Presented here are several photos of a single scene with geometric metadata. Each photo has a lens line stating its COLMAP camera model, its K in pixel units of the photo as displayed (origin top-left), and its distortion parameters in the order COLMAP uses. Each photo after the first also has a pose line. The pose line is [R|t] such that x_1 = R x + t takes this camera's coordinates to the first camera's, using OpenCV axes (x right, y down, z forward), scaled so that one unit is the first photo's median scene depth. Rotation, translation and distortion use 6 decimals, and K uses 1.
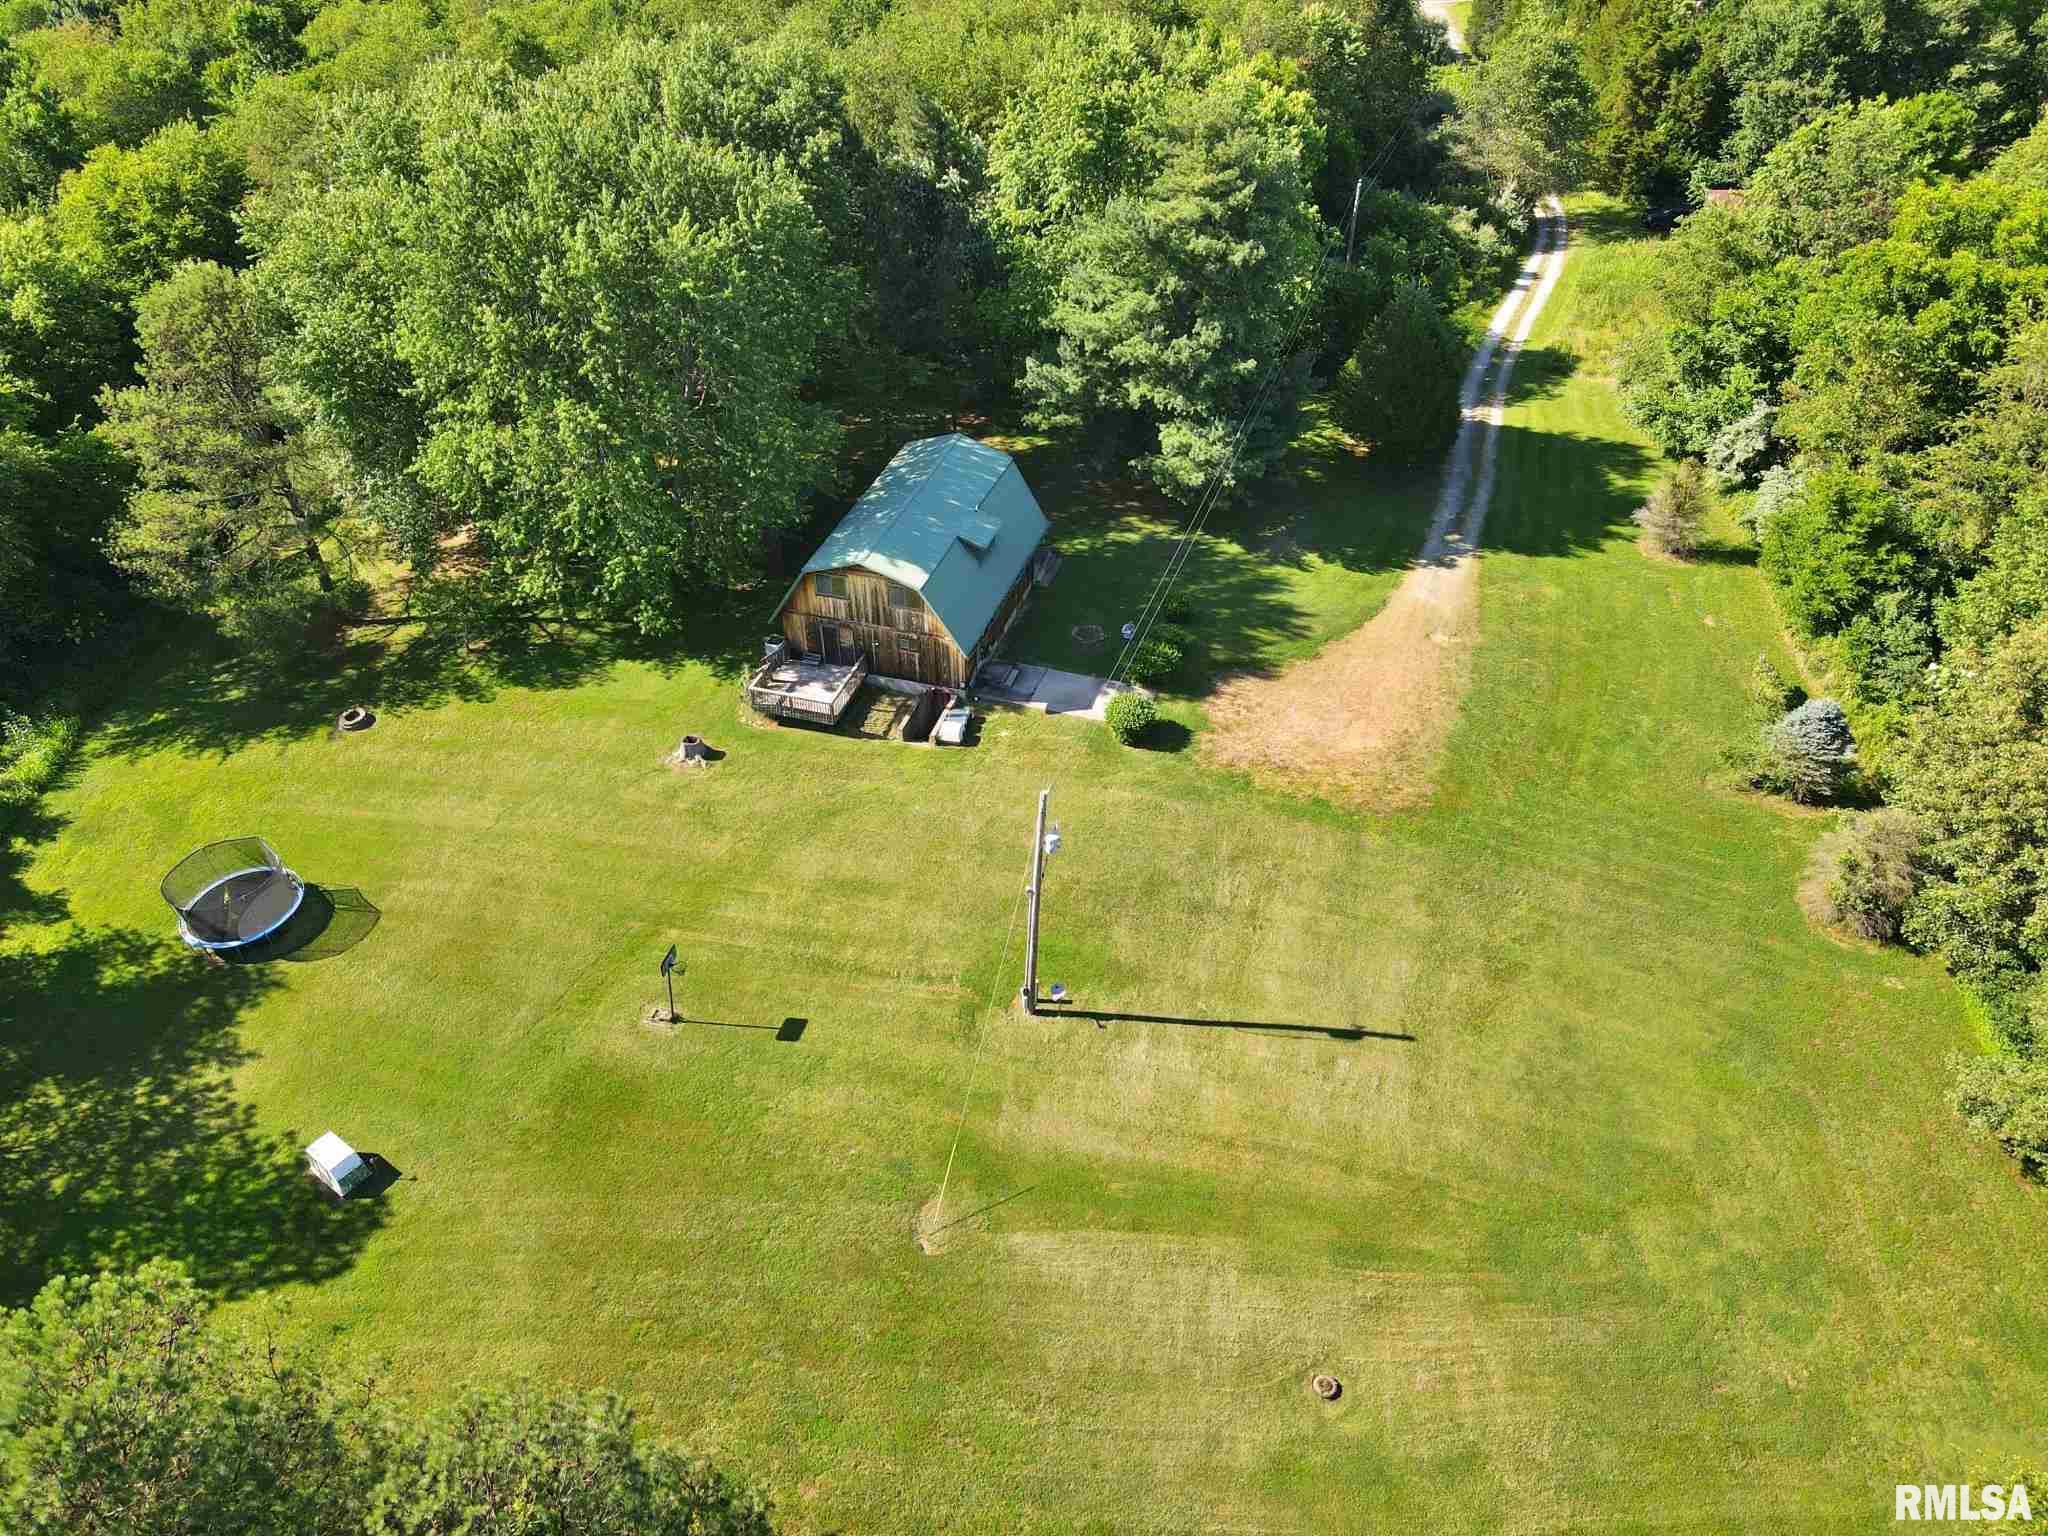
lens RADIAL K [[1509.9, 0, 1024.0], [0, 1509.9, 768.0], [0, 0, 1]] dist [0.007670, 0.003135]
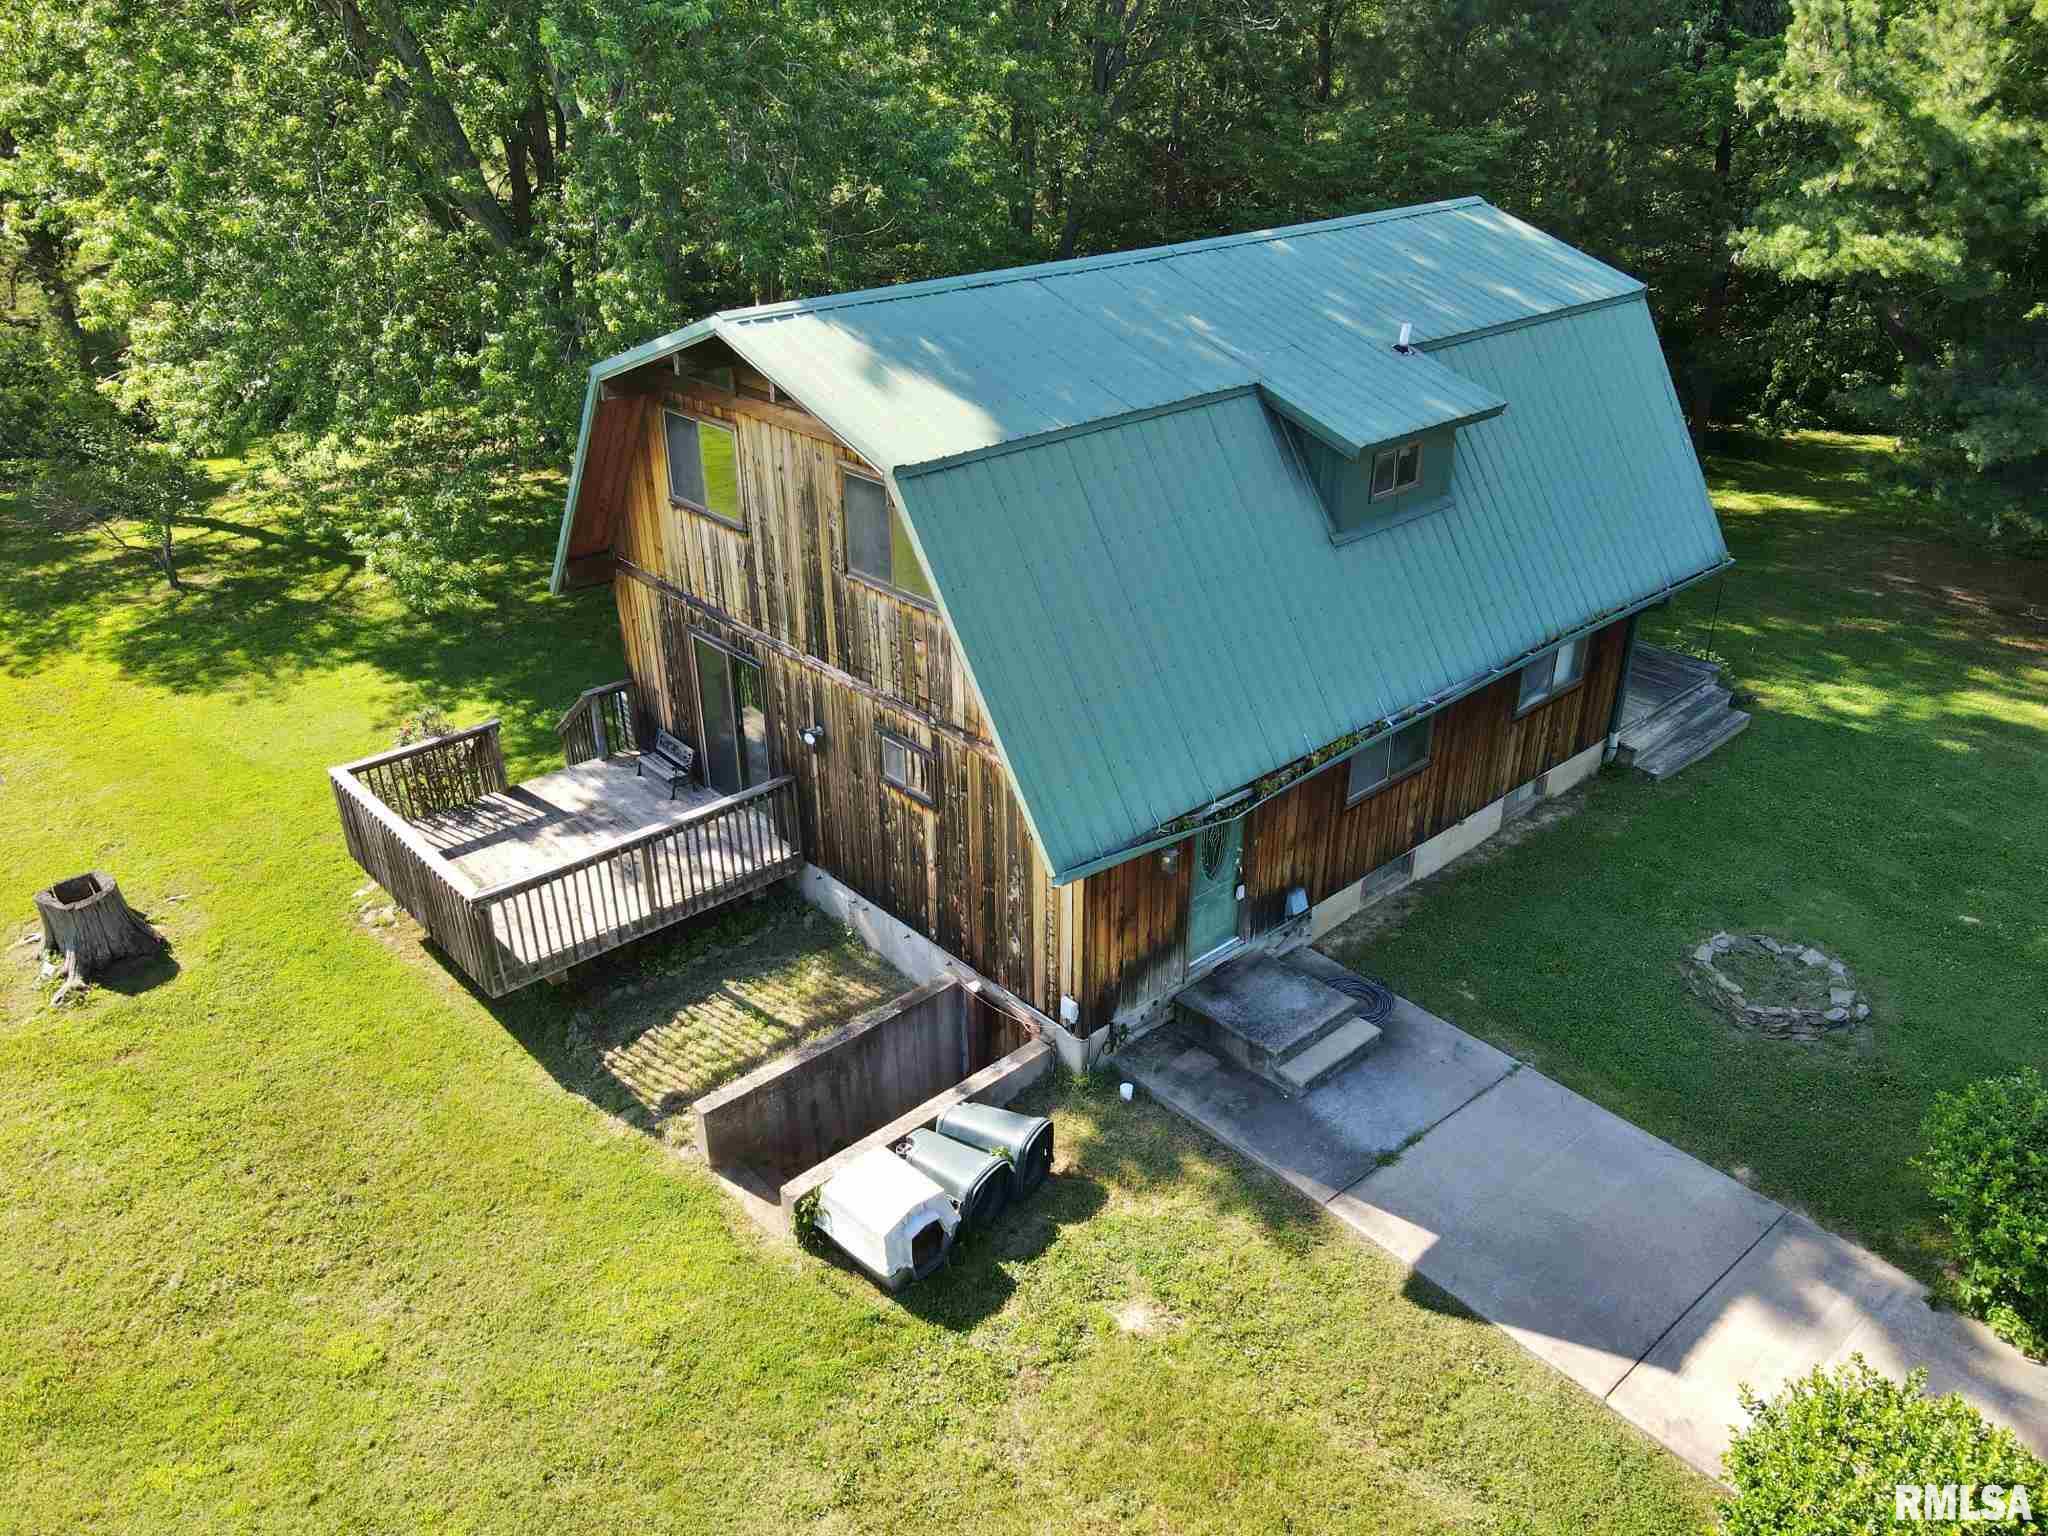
lens RADIAL K [[1509.9, 0, 1024.0], [0, 1509.9, 768.0], [0, 0, 1]] dist [0.007670, 0.003135]
pose [[0.856912, 0.233377, -0.459606, 0.045774], [-0.318299, 0.940906, -0.115682, -0.061173], [0.405448, 0.245421, 0.880557, 0.809818]]
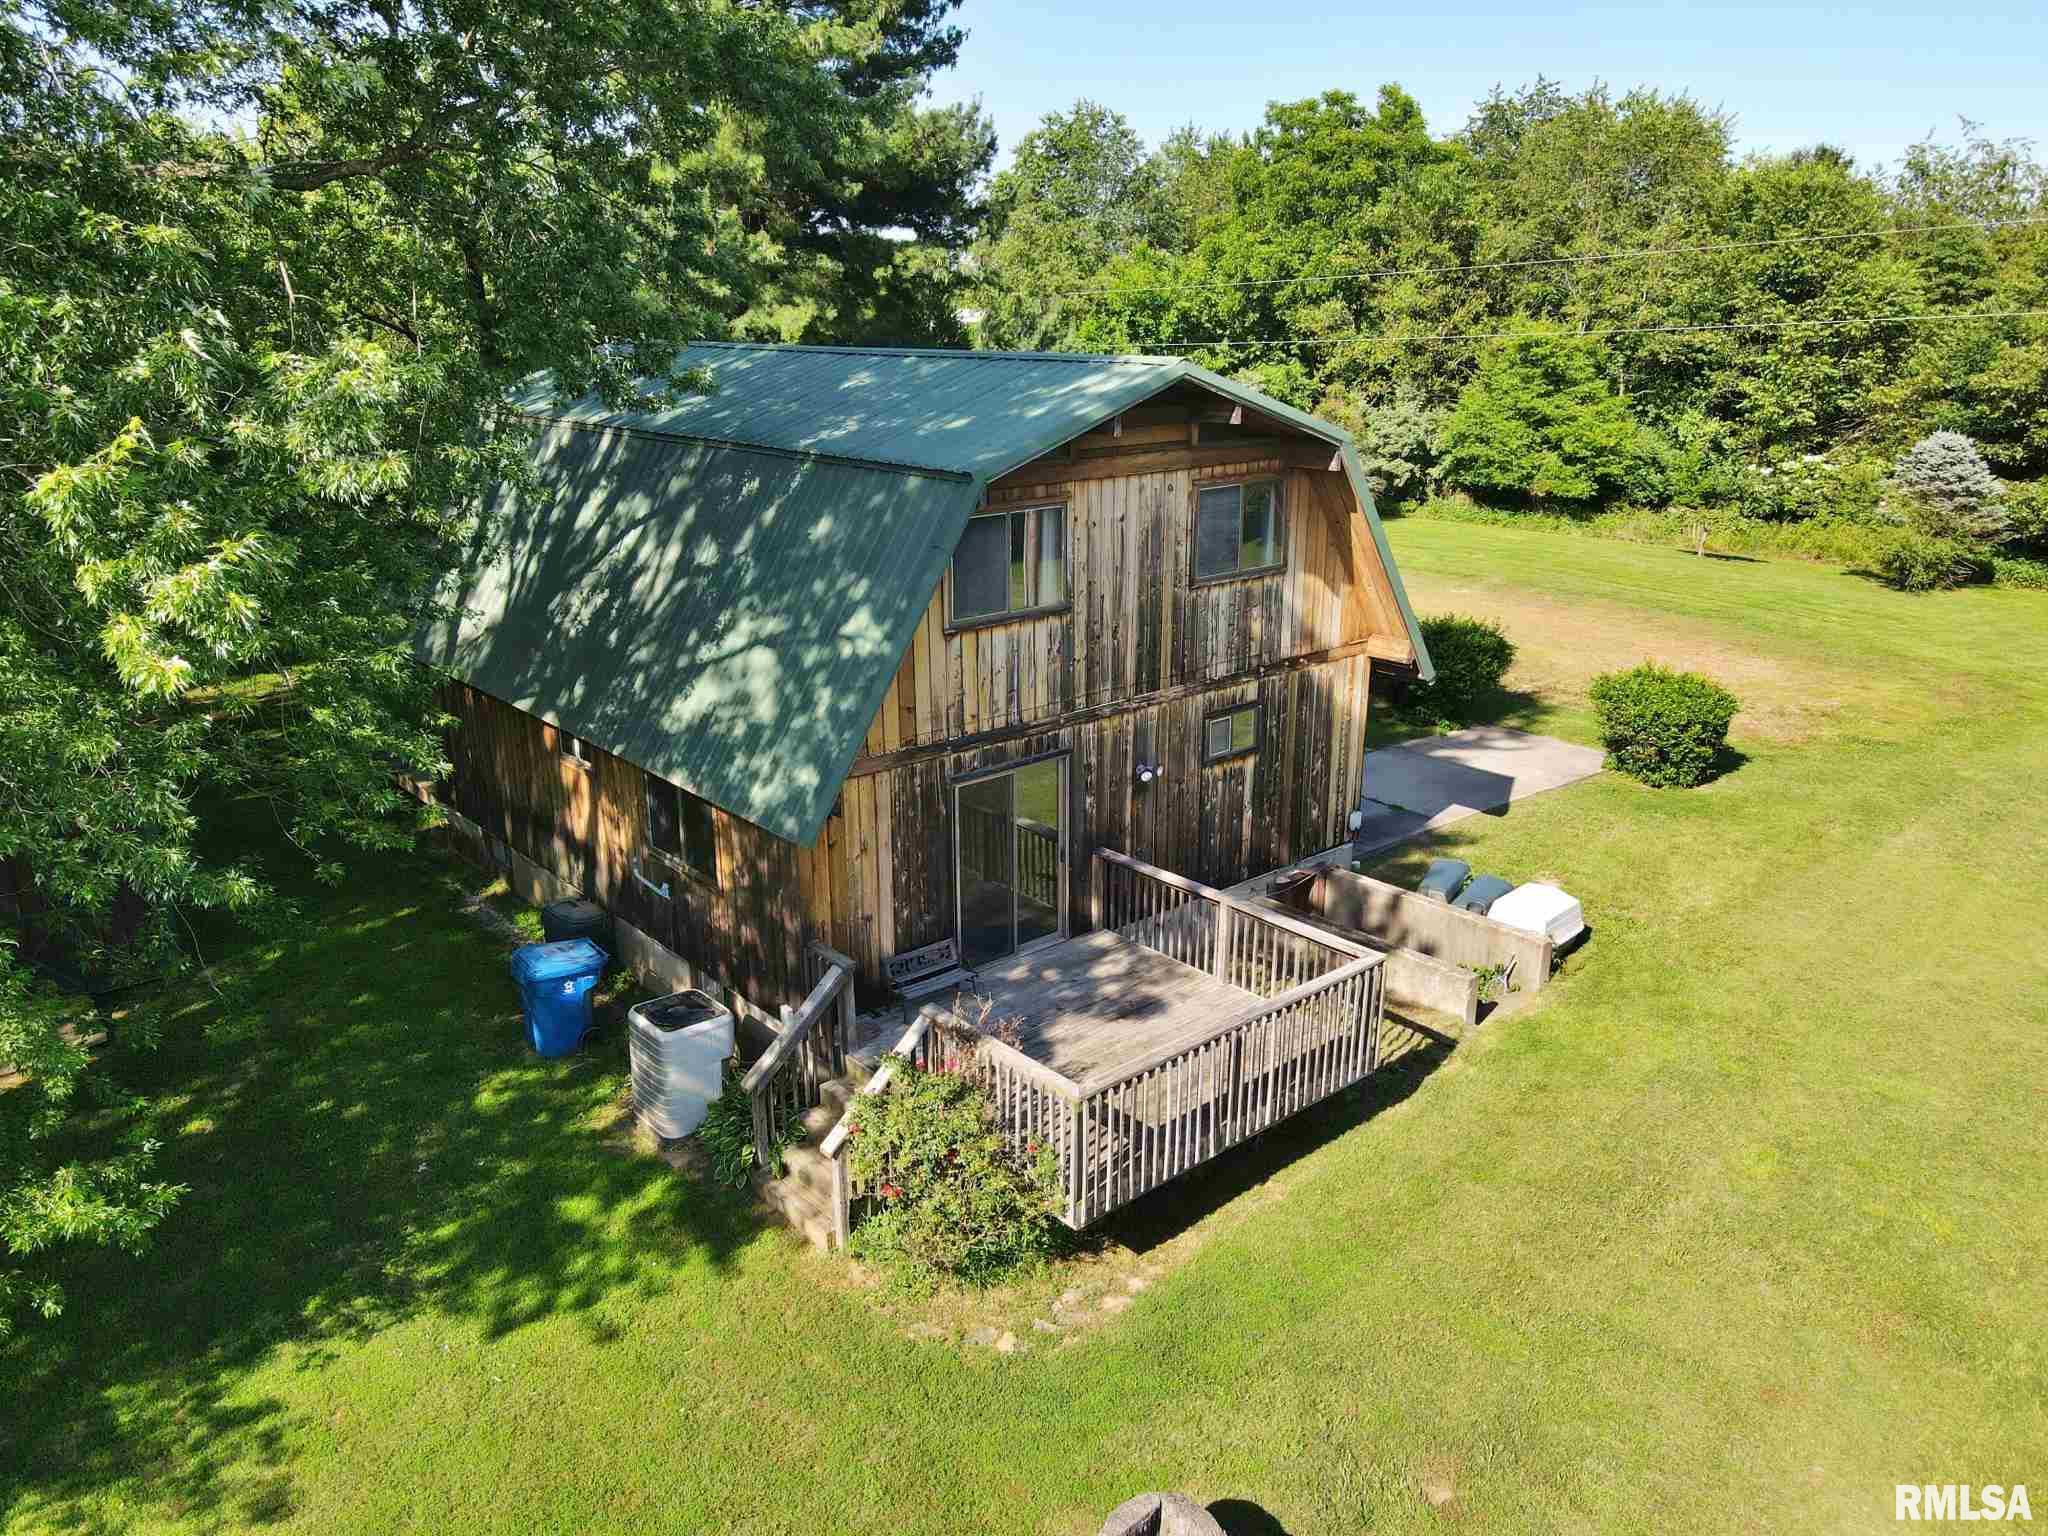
lens RADIAL K [[1509.9, 0, 1024.0], [0, 1509.9, 768.0], [0, 0, 1]] dist [0.007670, 0.003135]
pose [[0.529625, -0.252884, 0.809659, -0.317614], [0.524396, 0.847875, -0.078205, -0.075556], [-0.666713, 0.466001, 0.581667, 0.878061]]
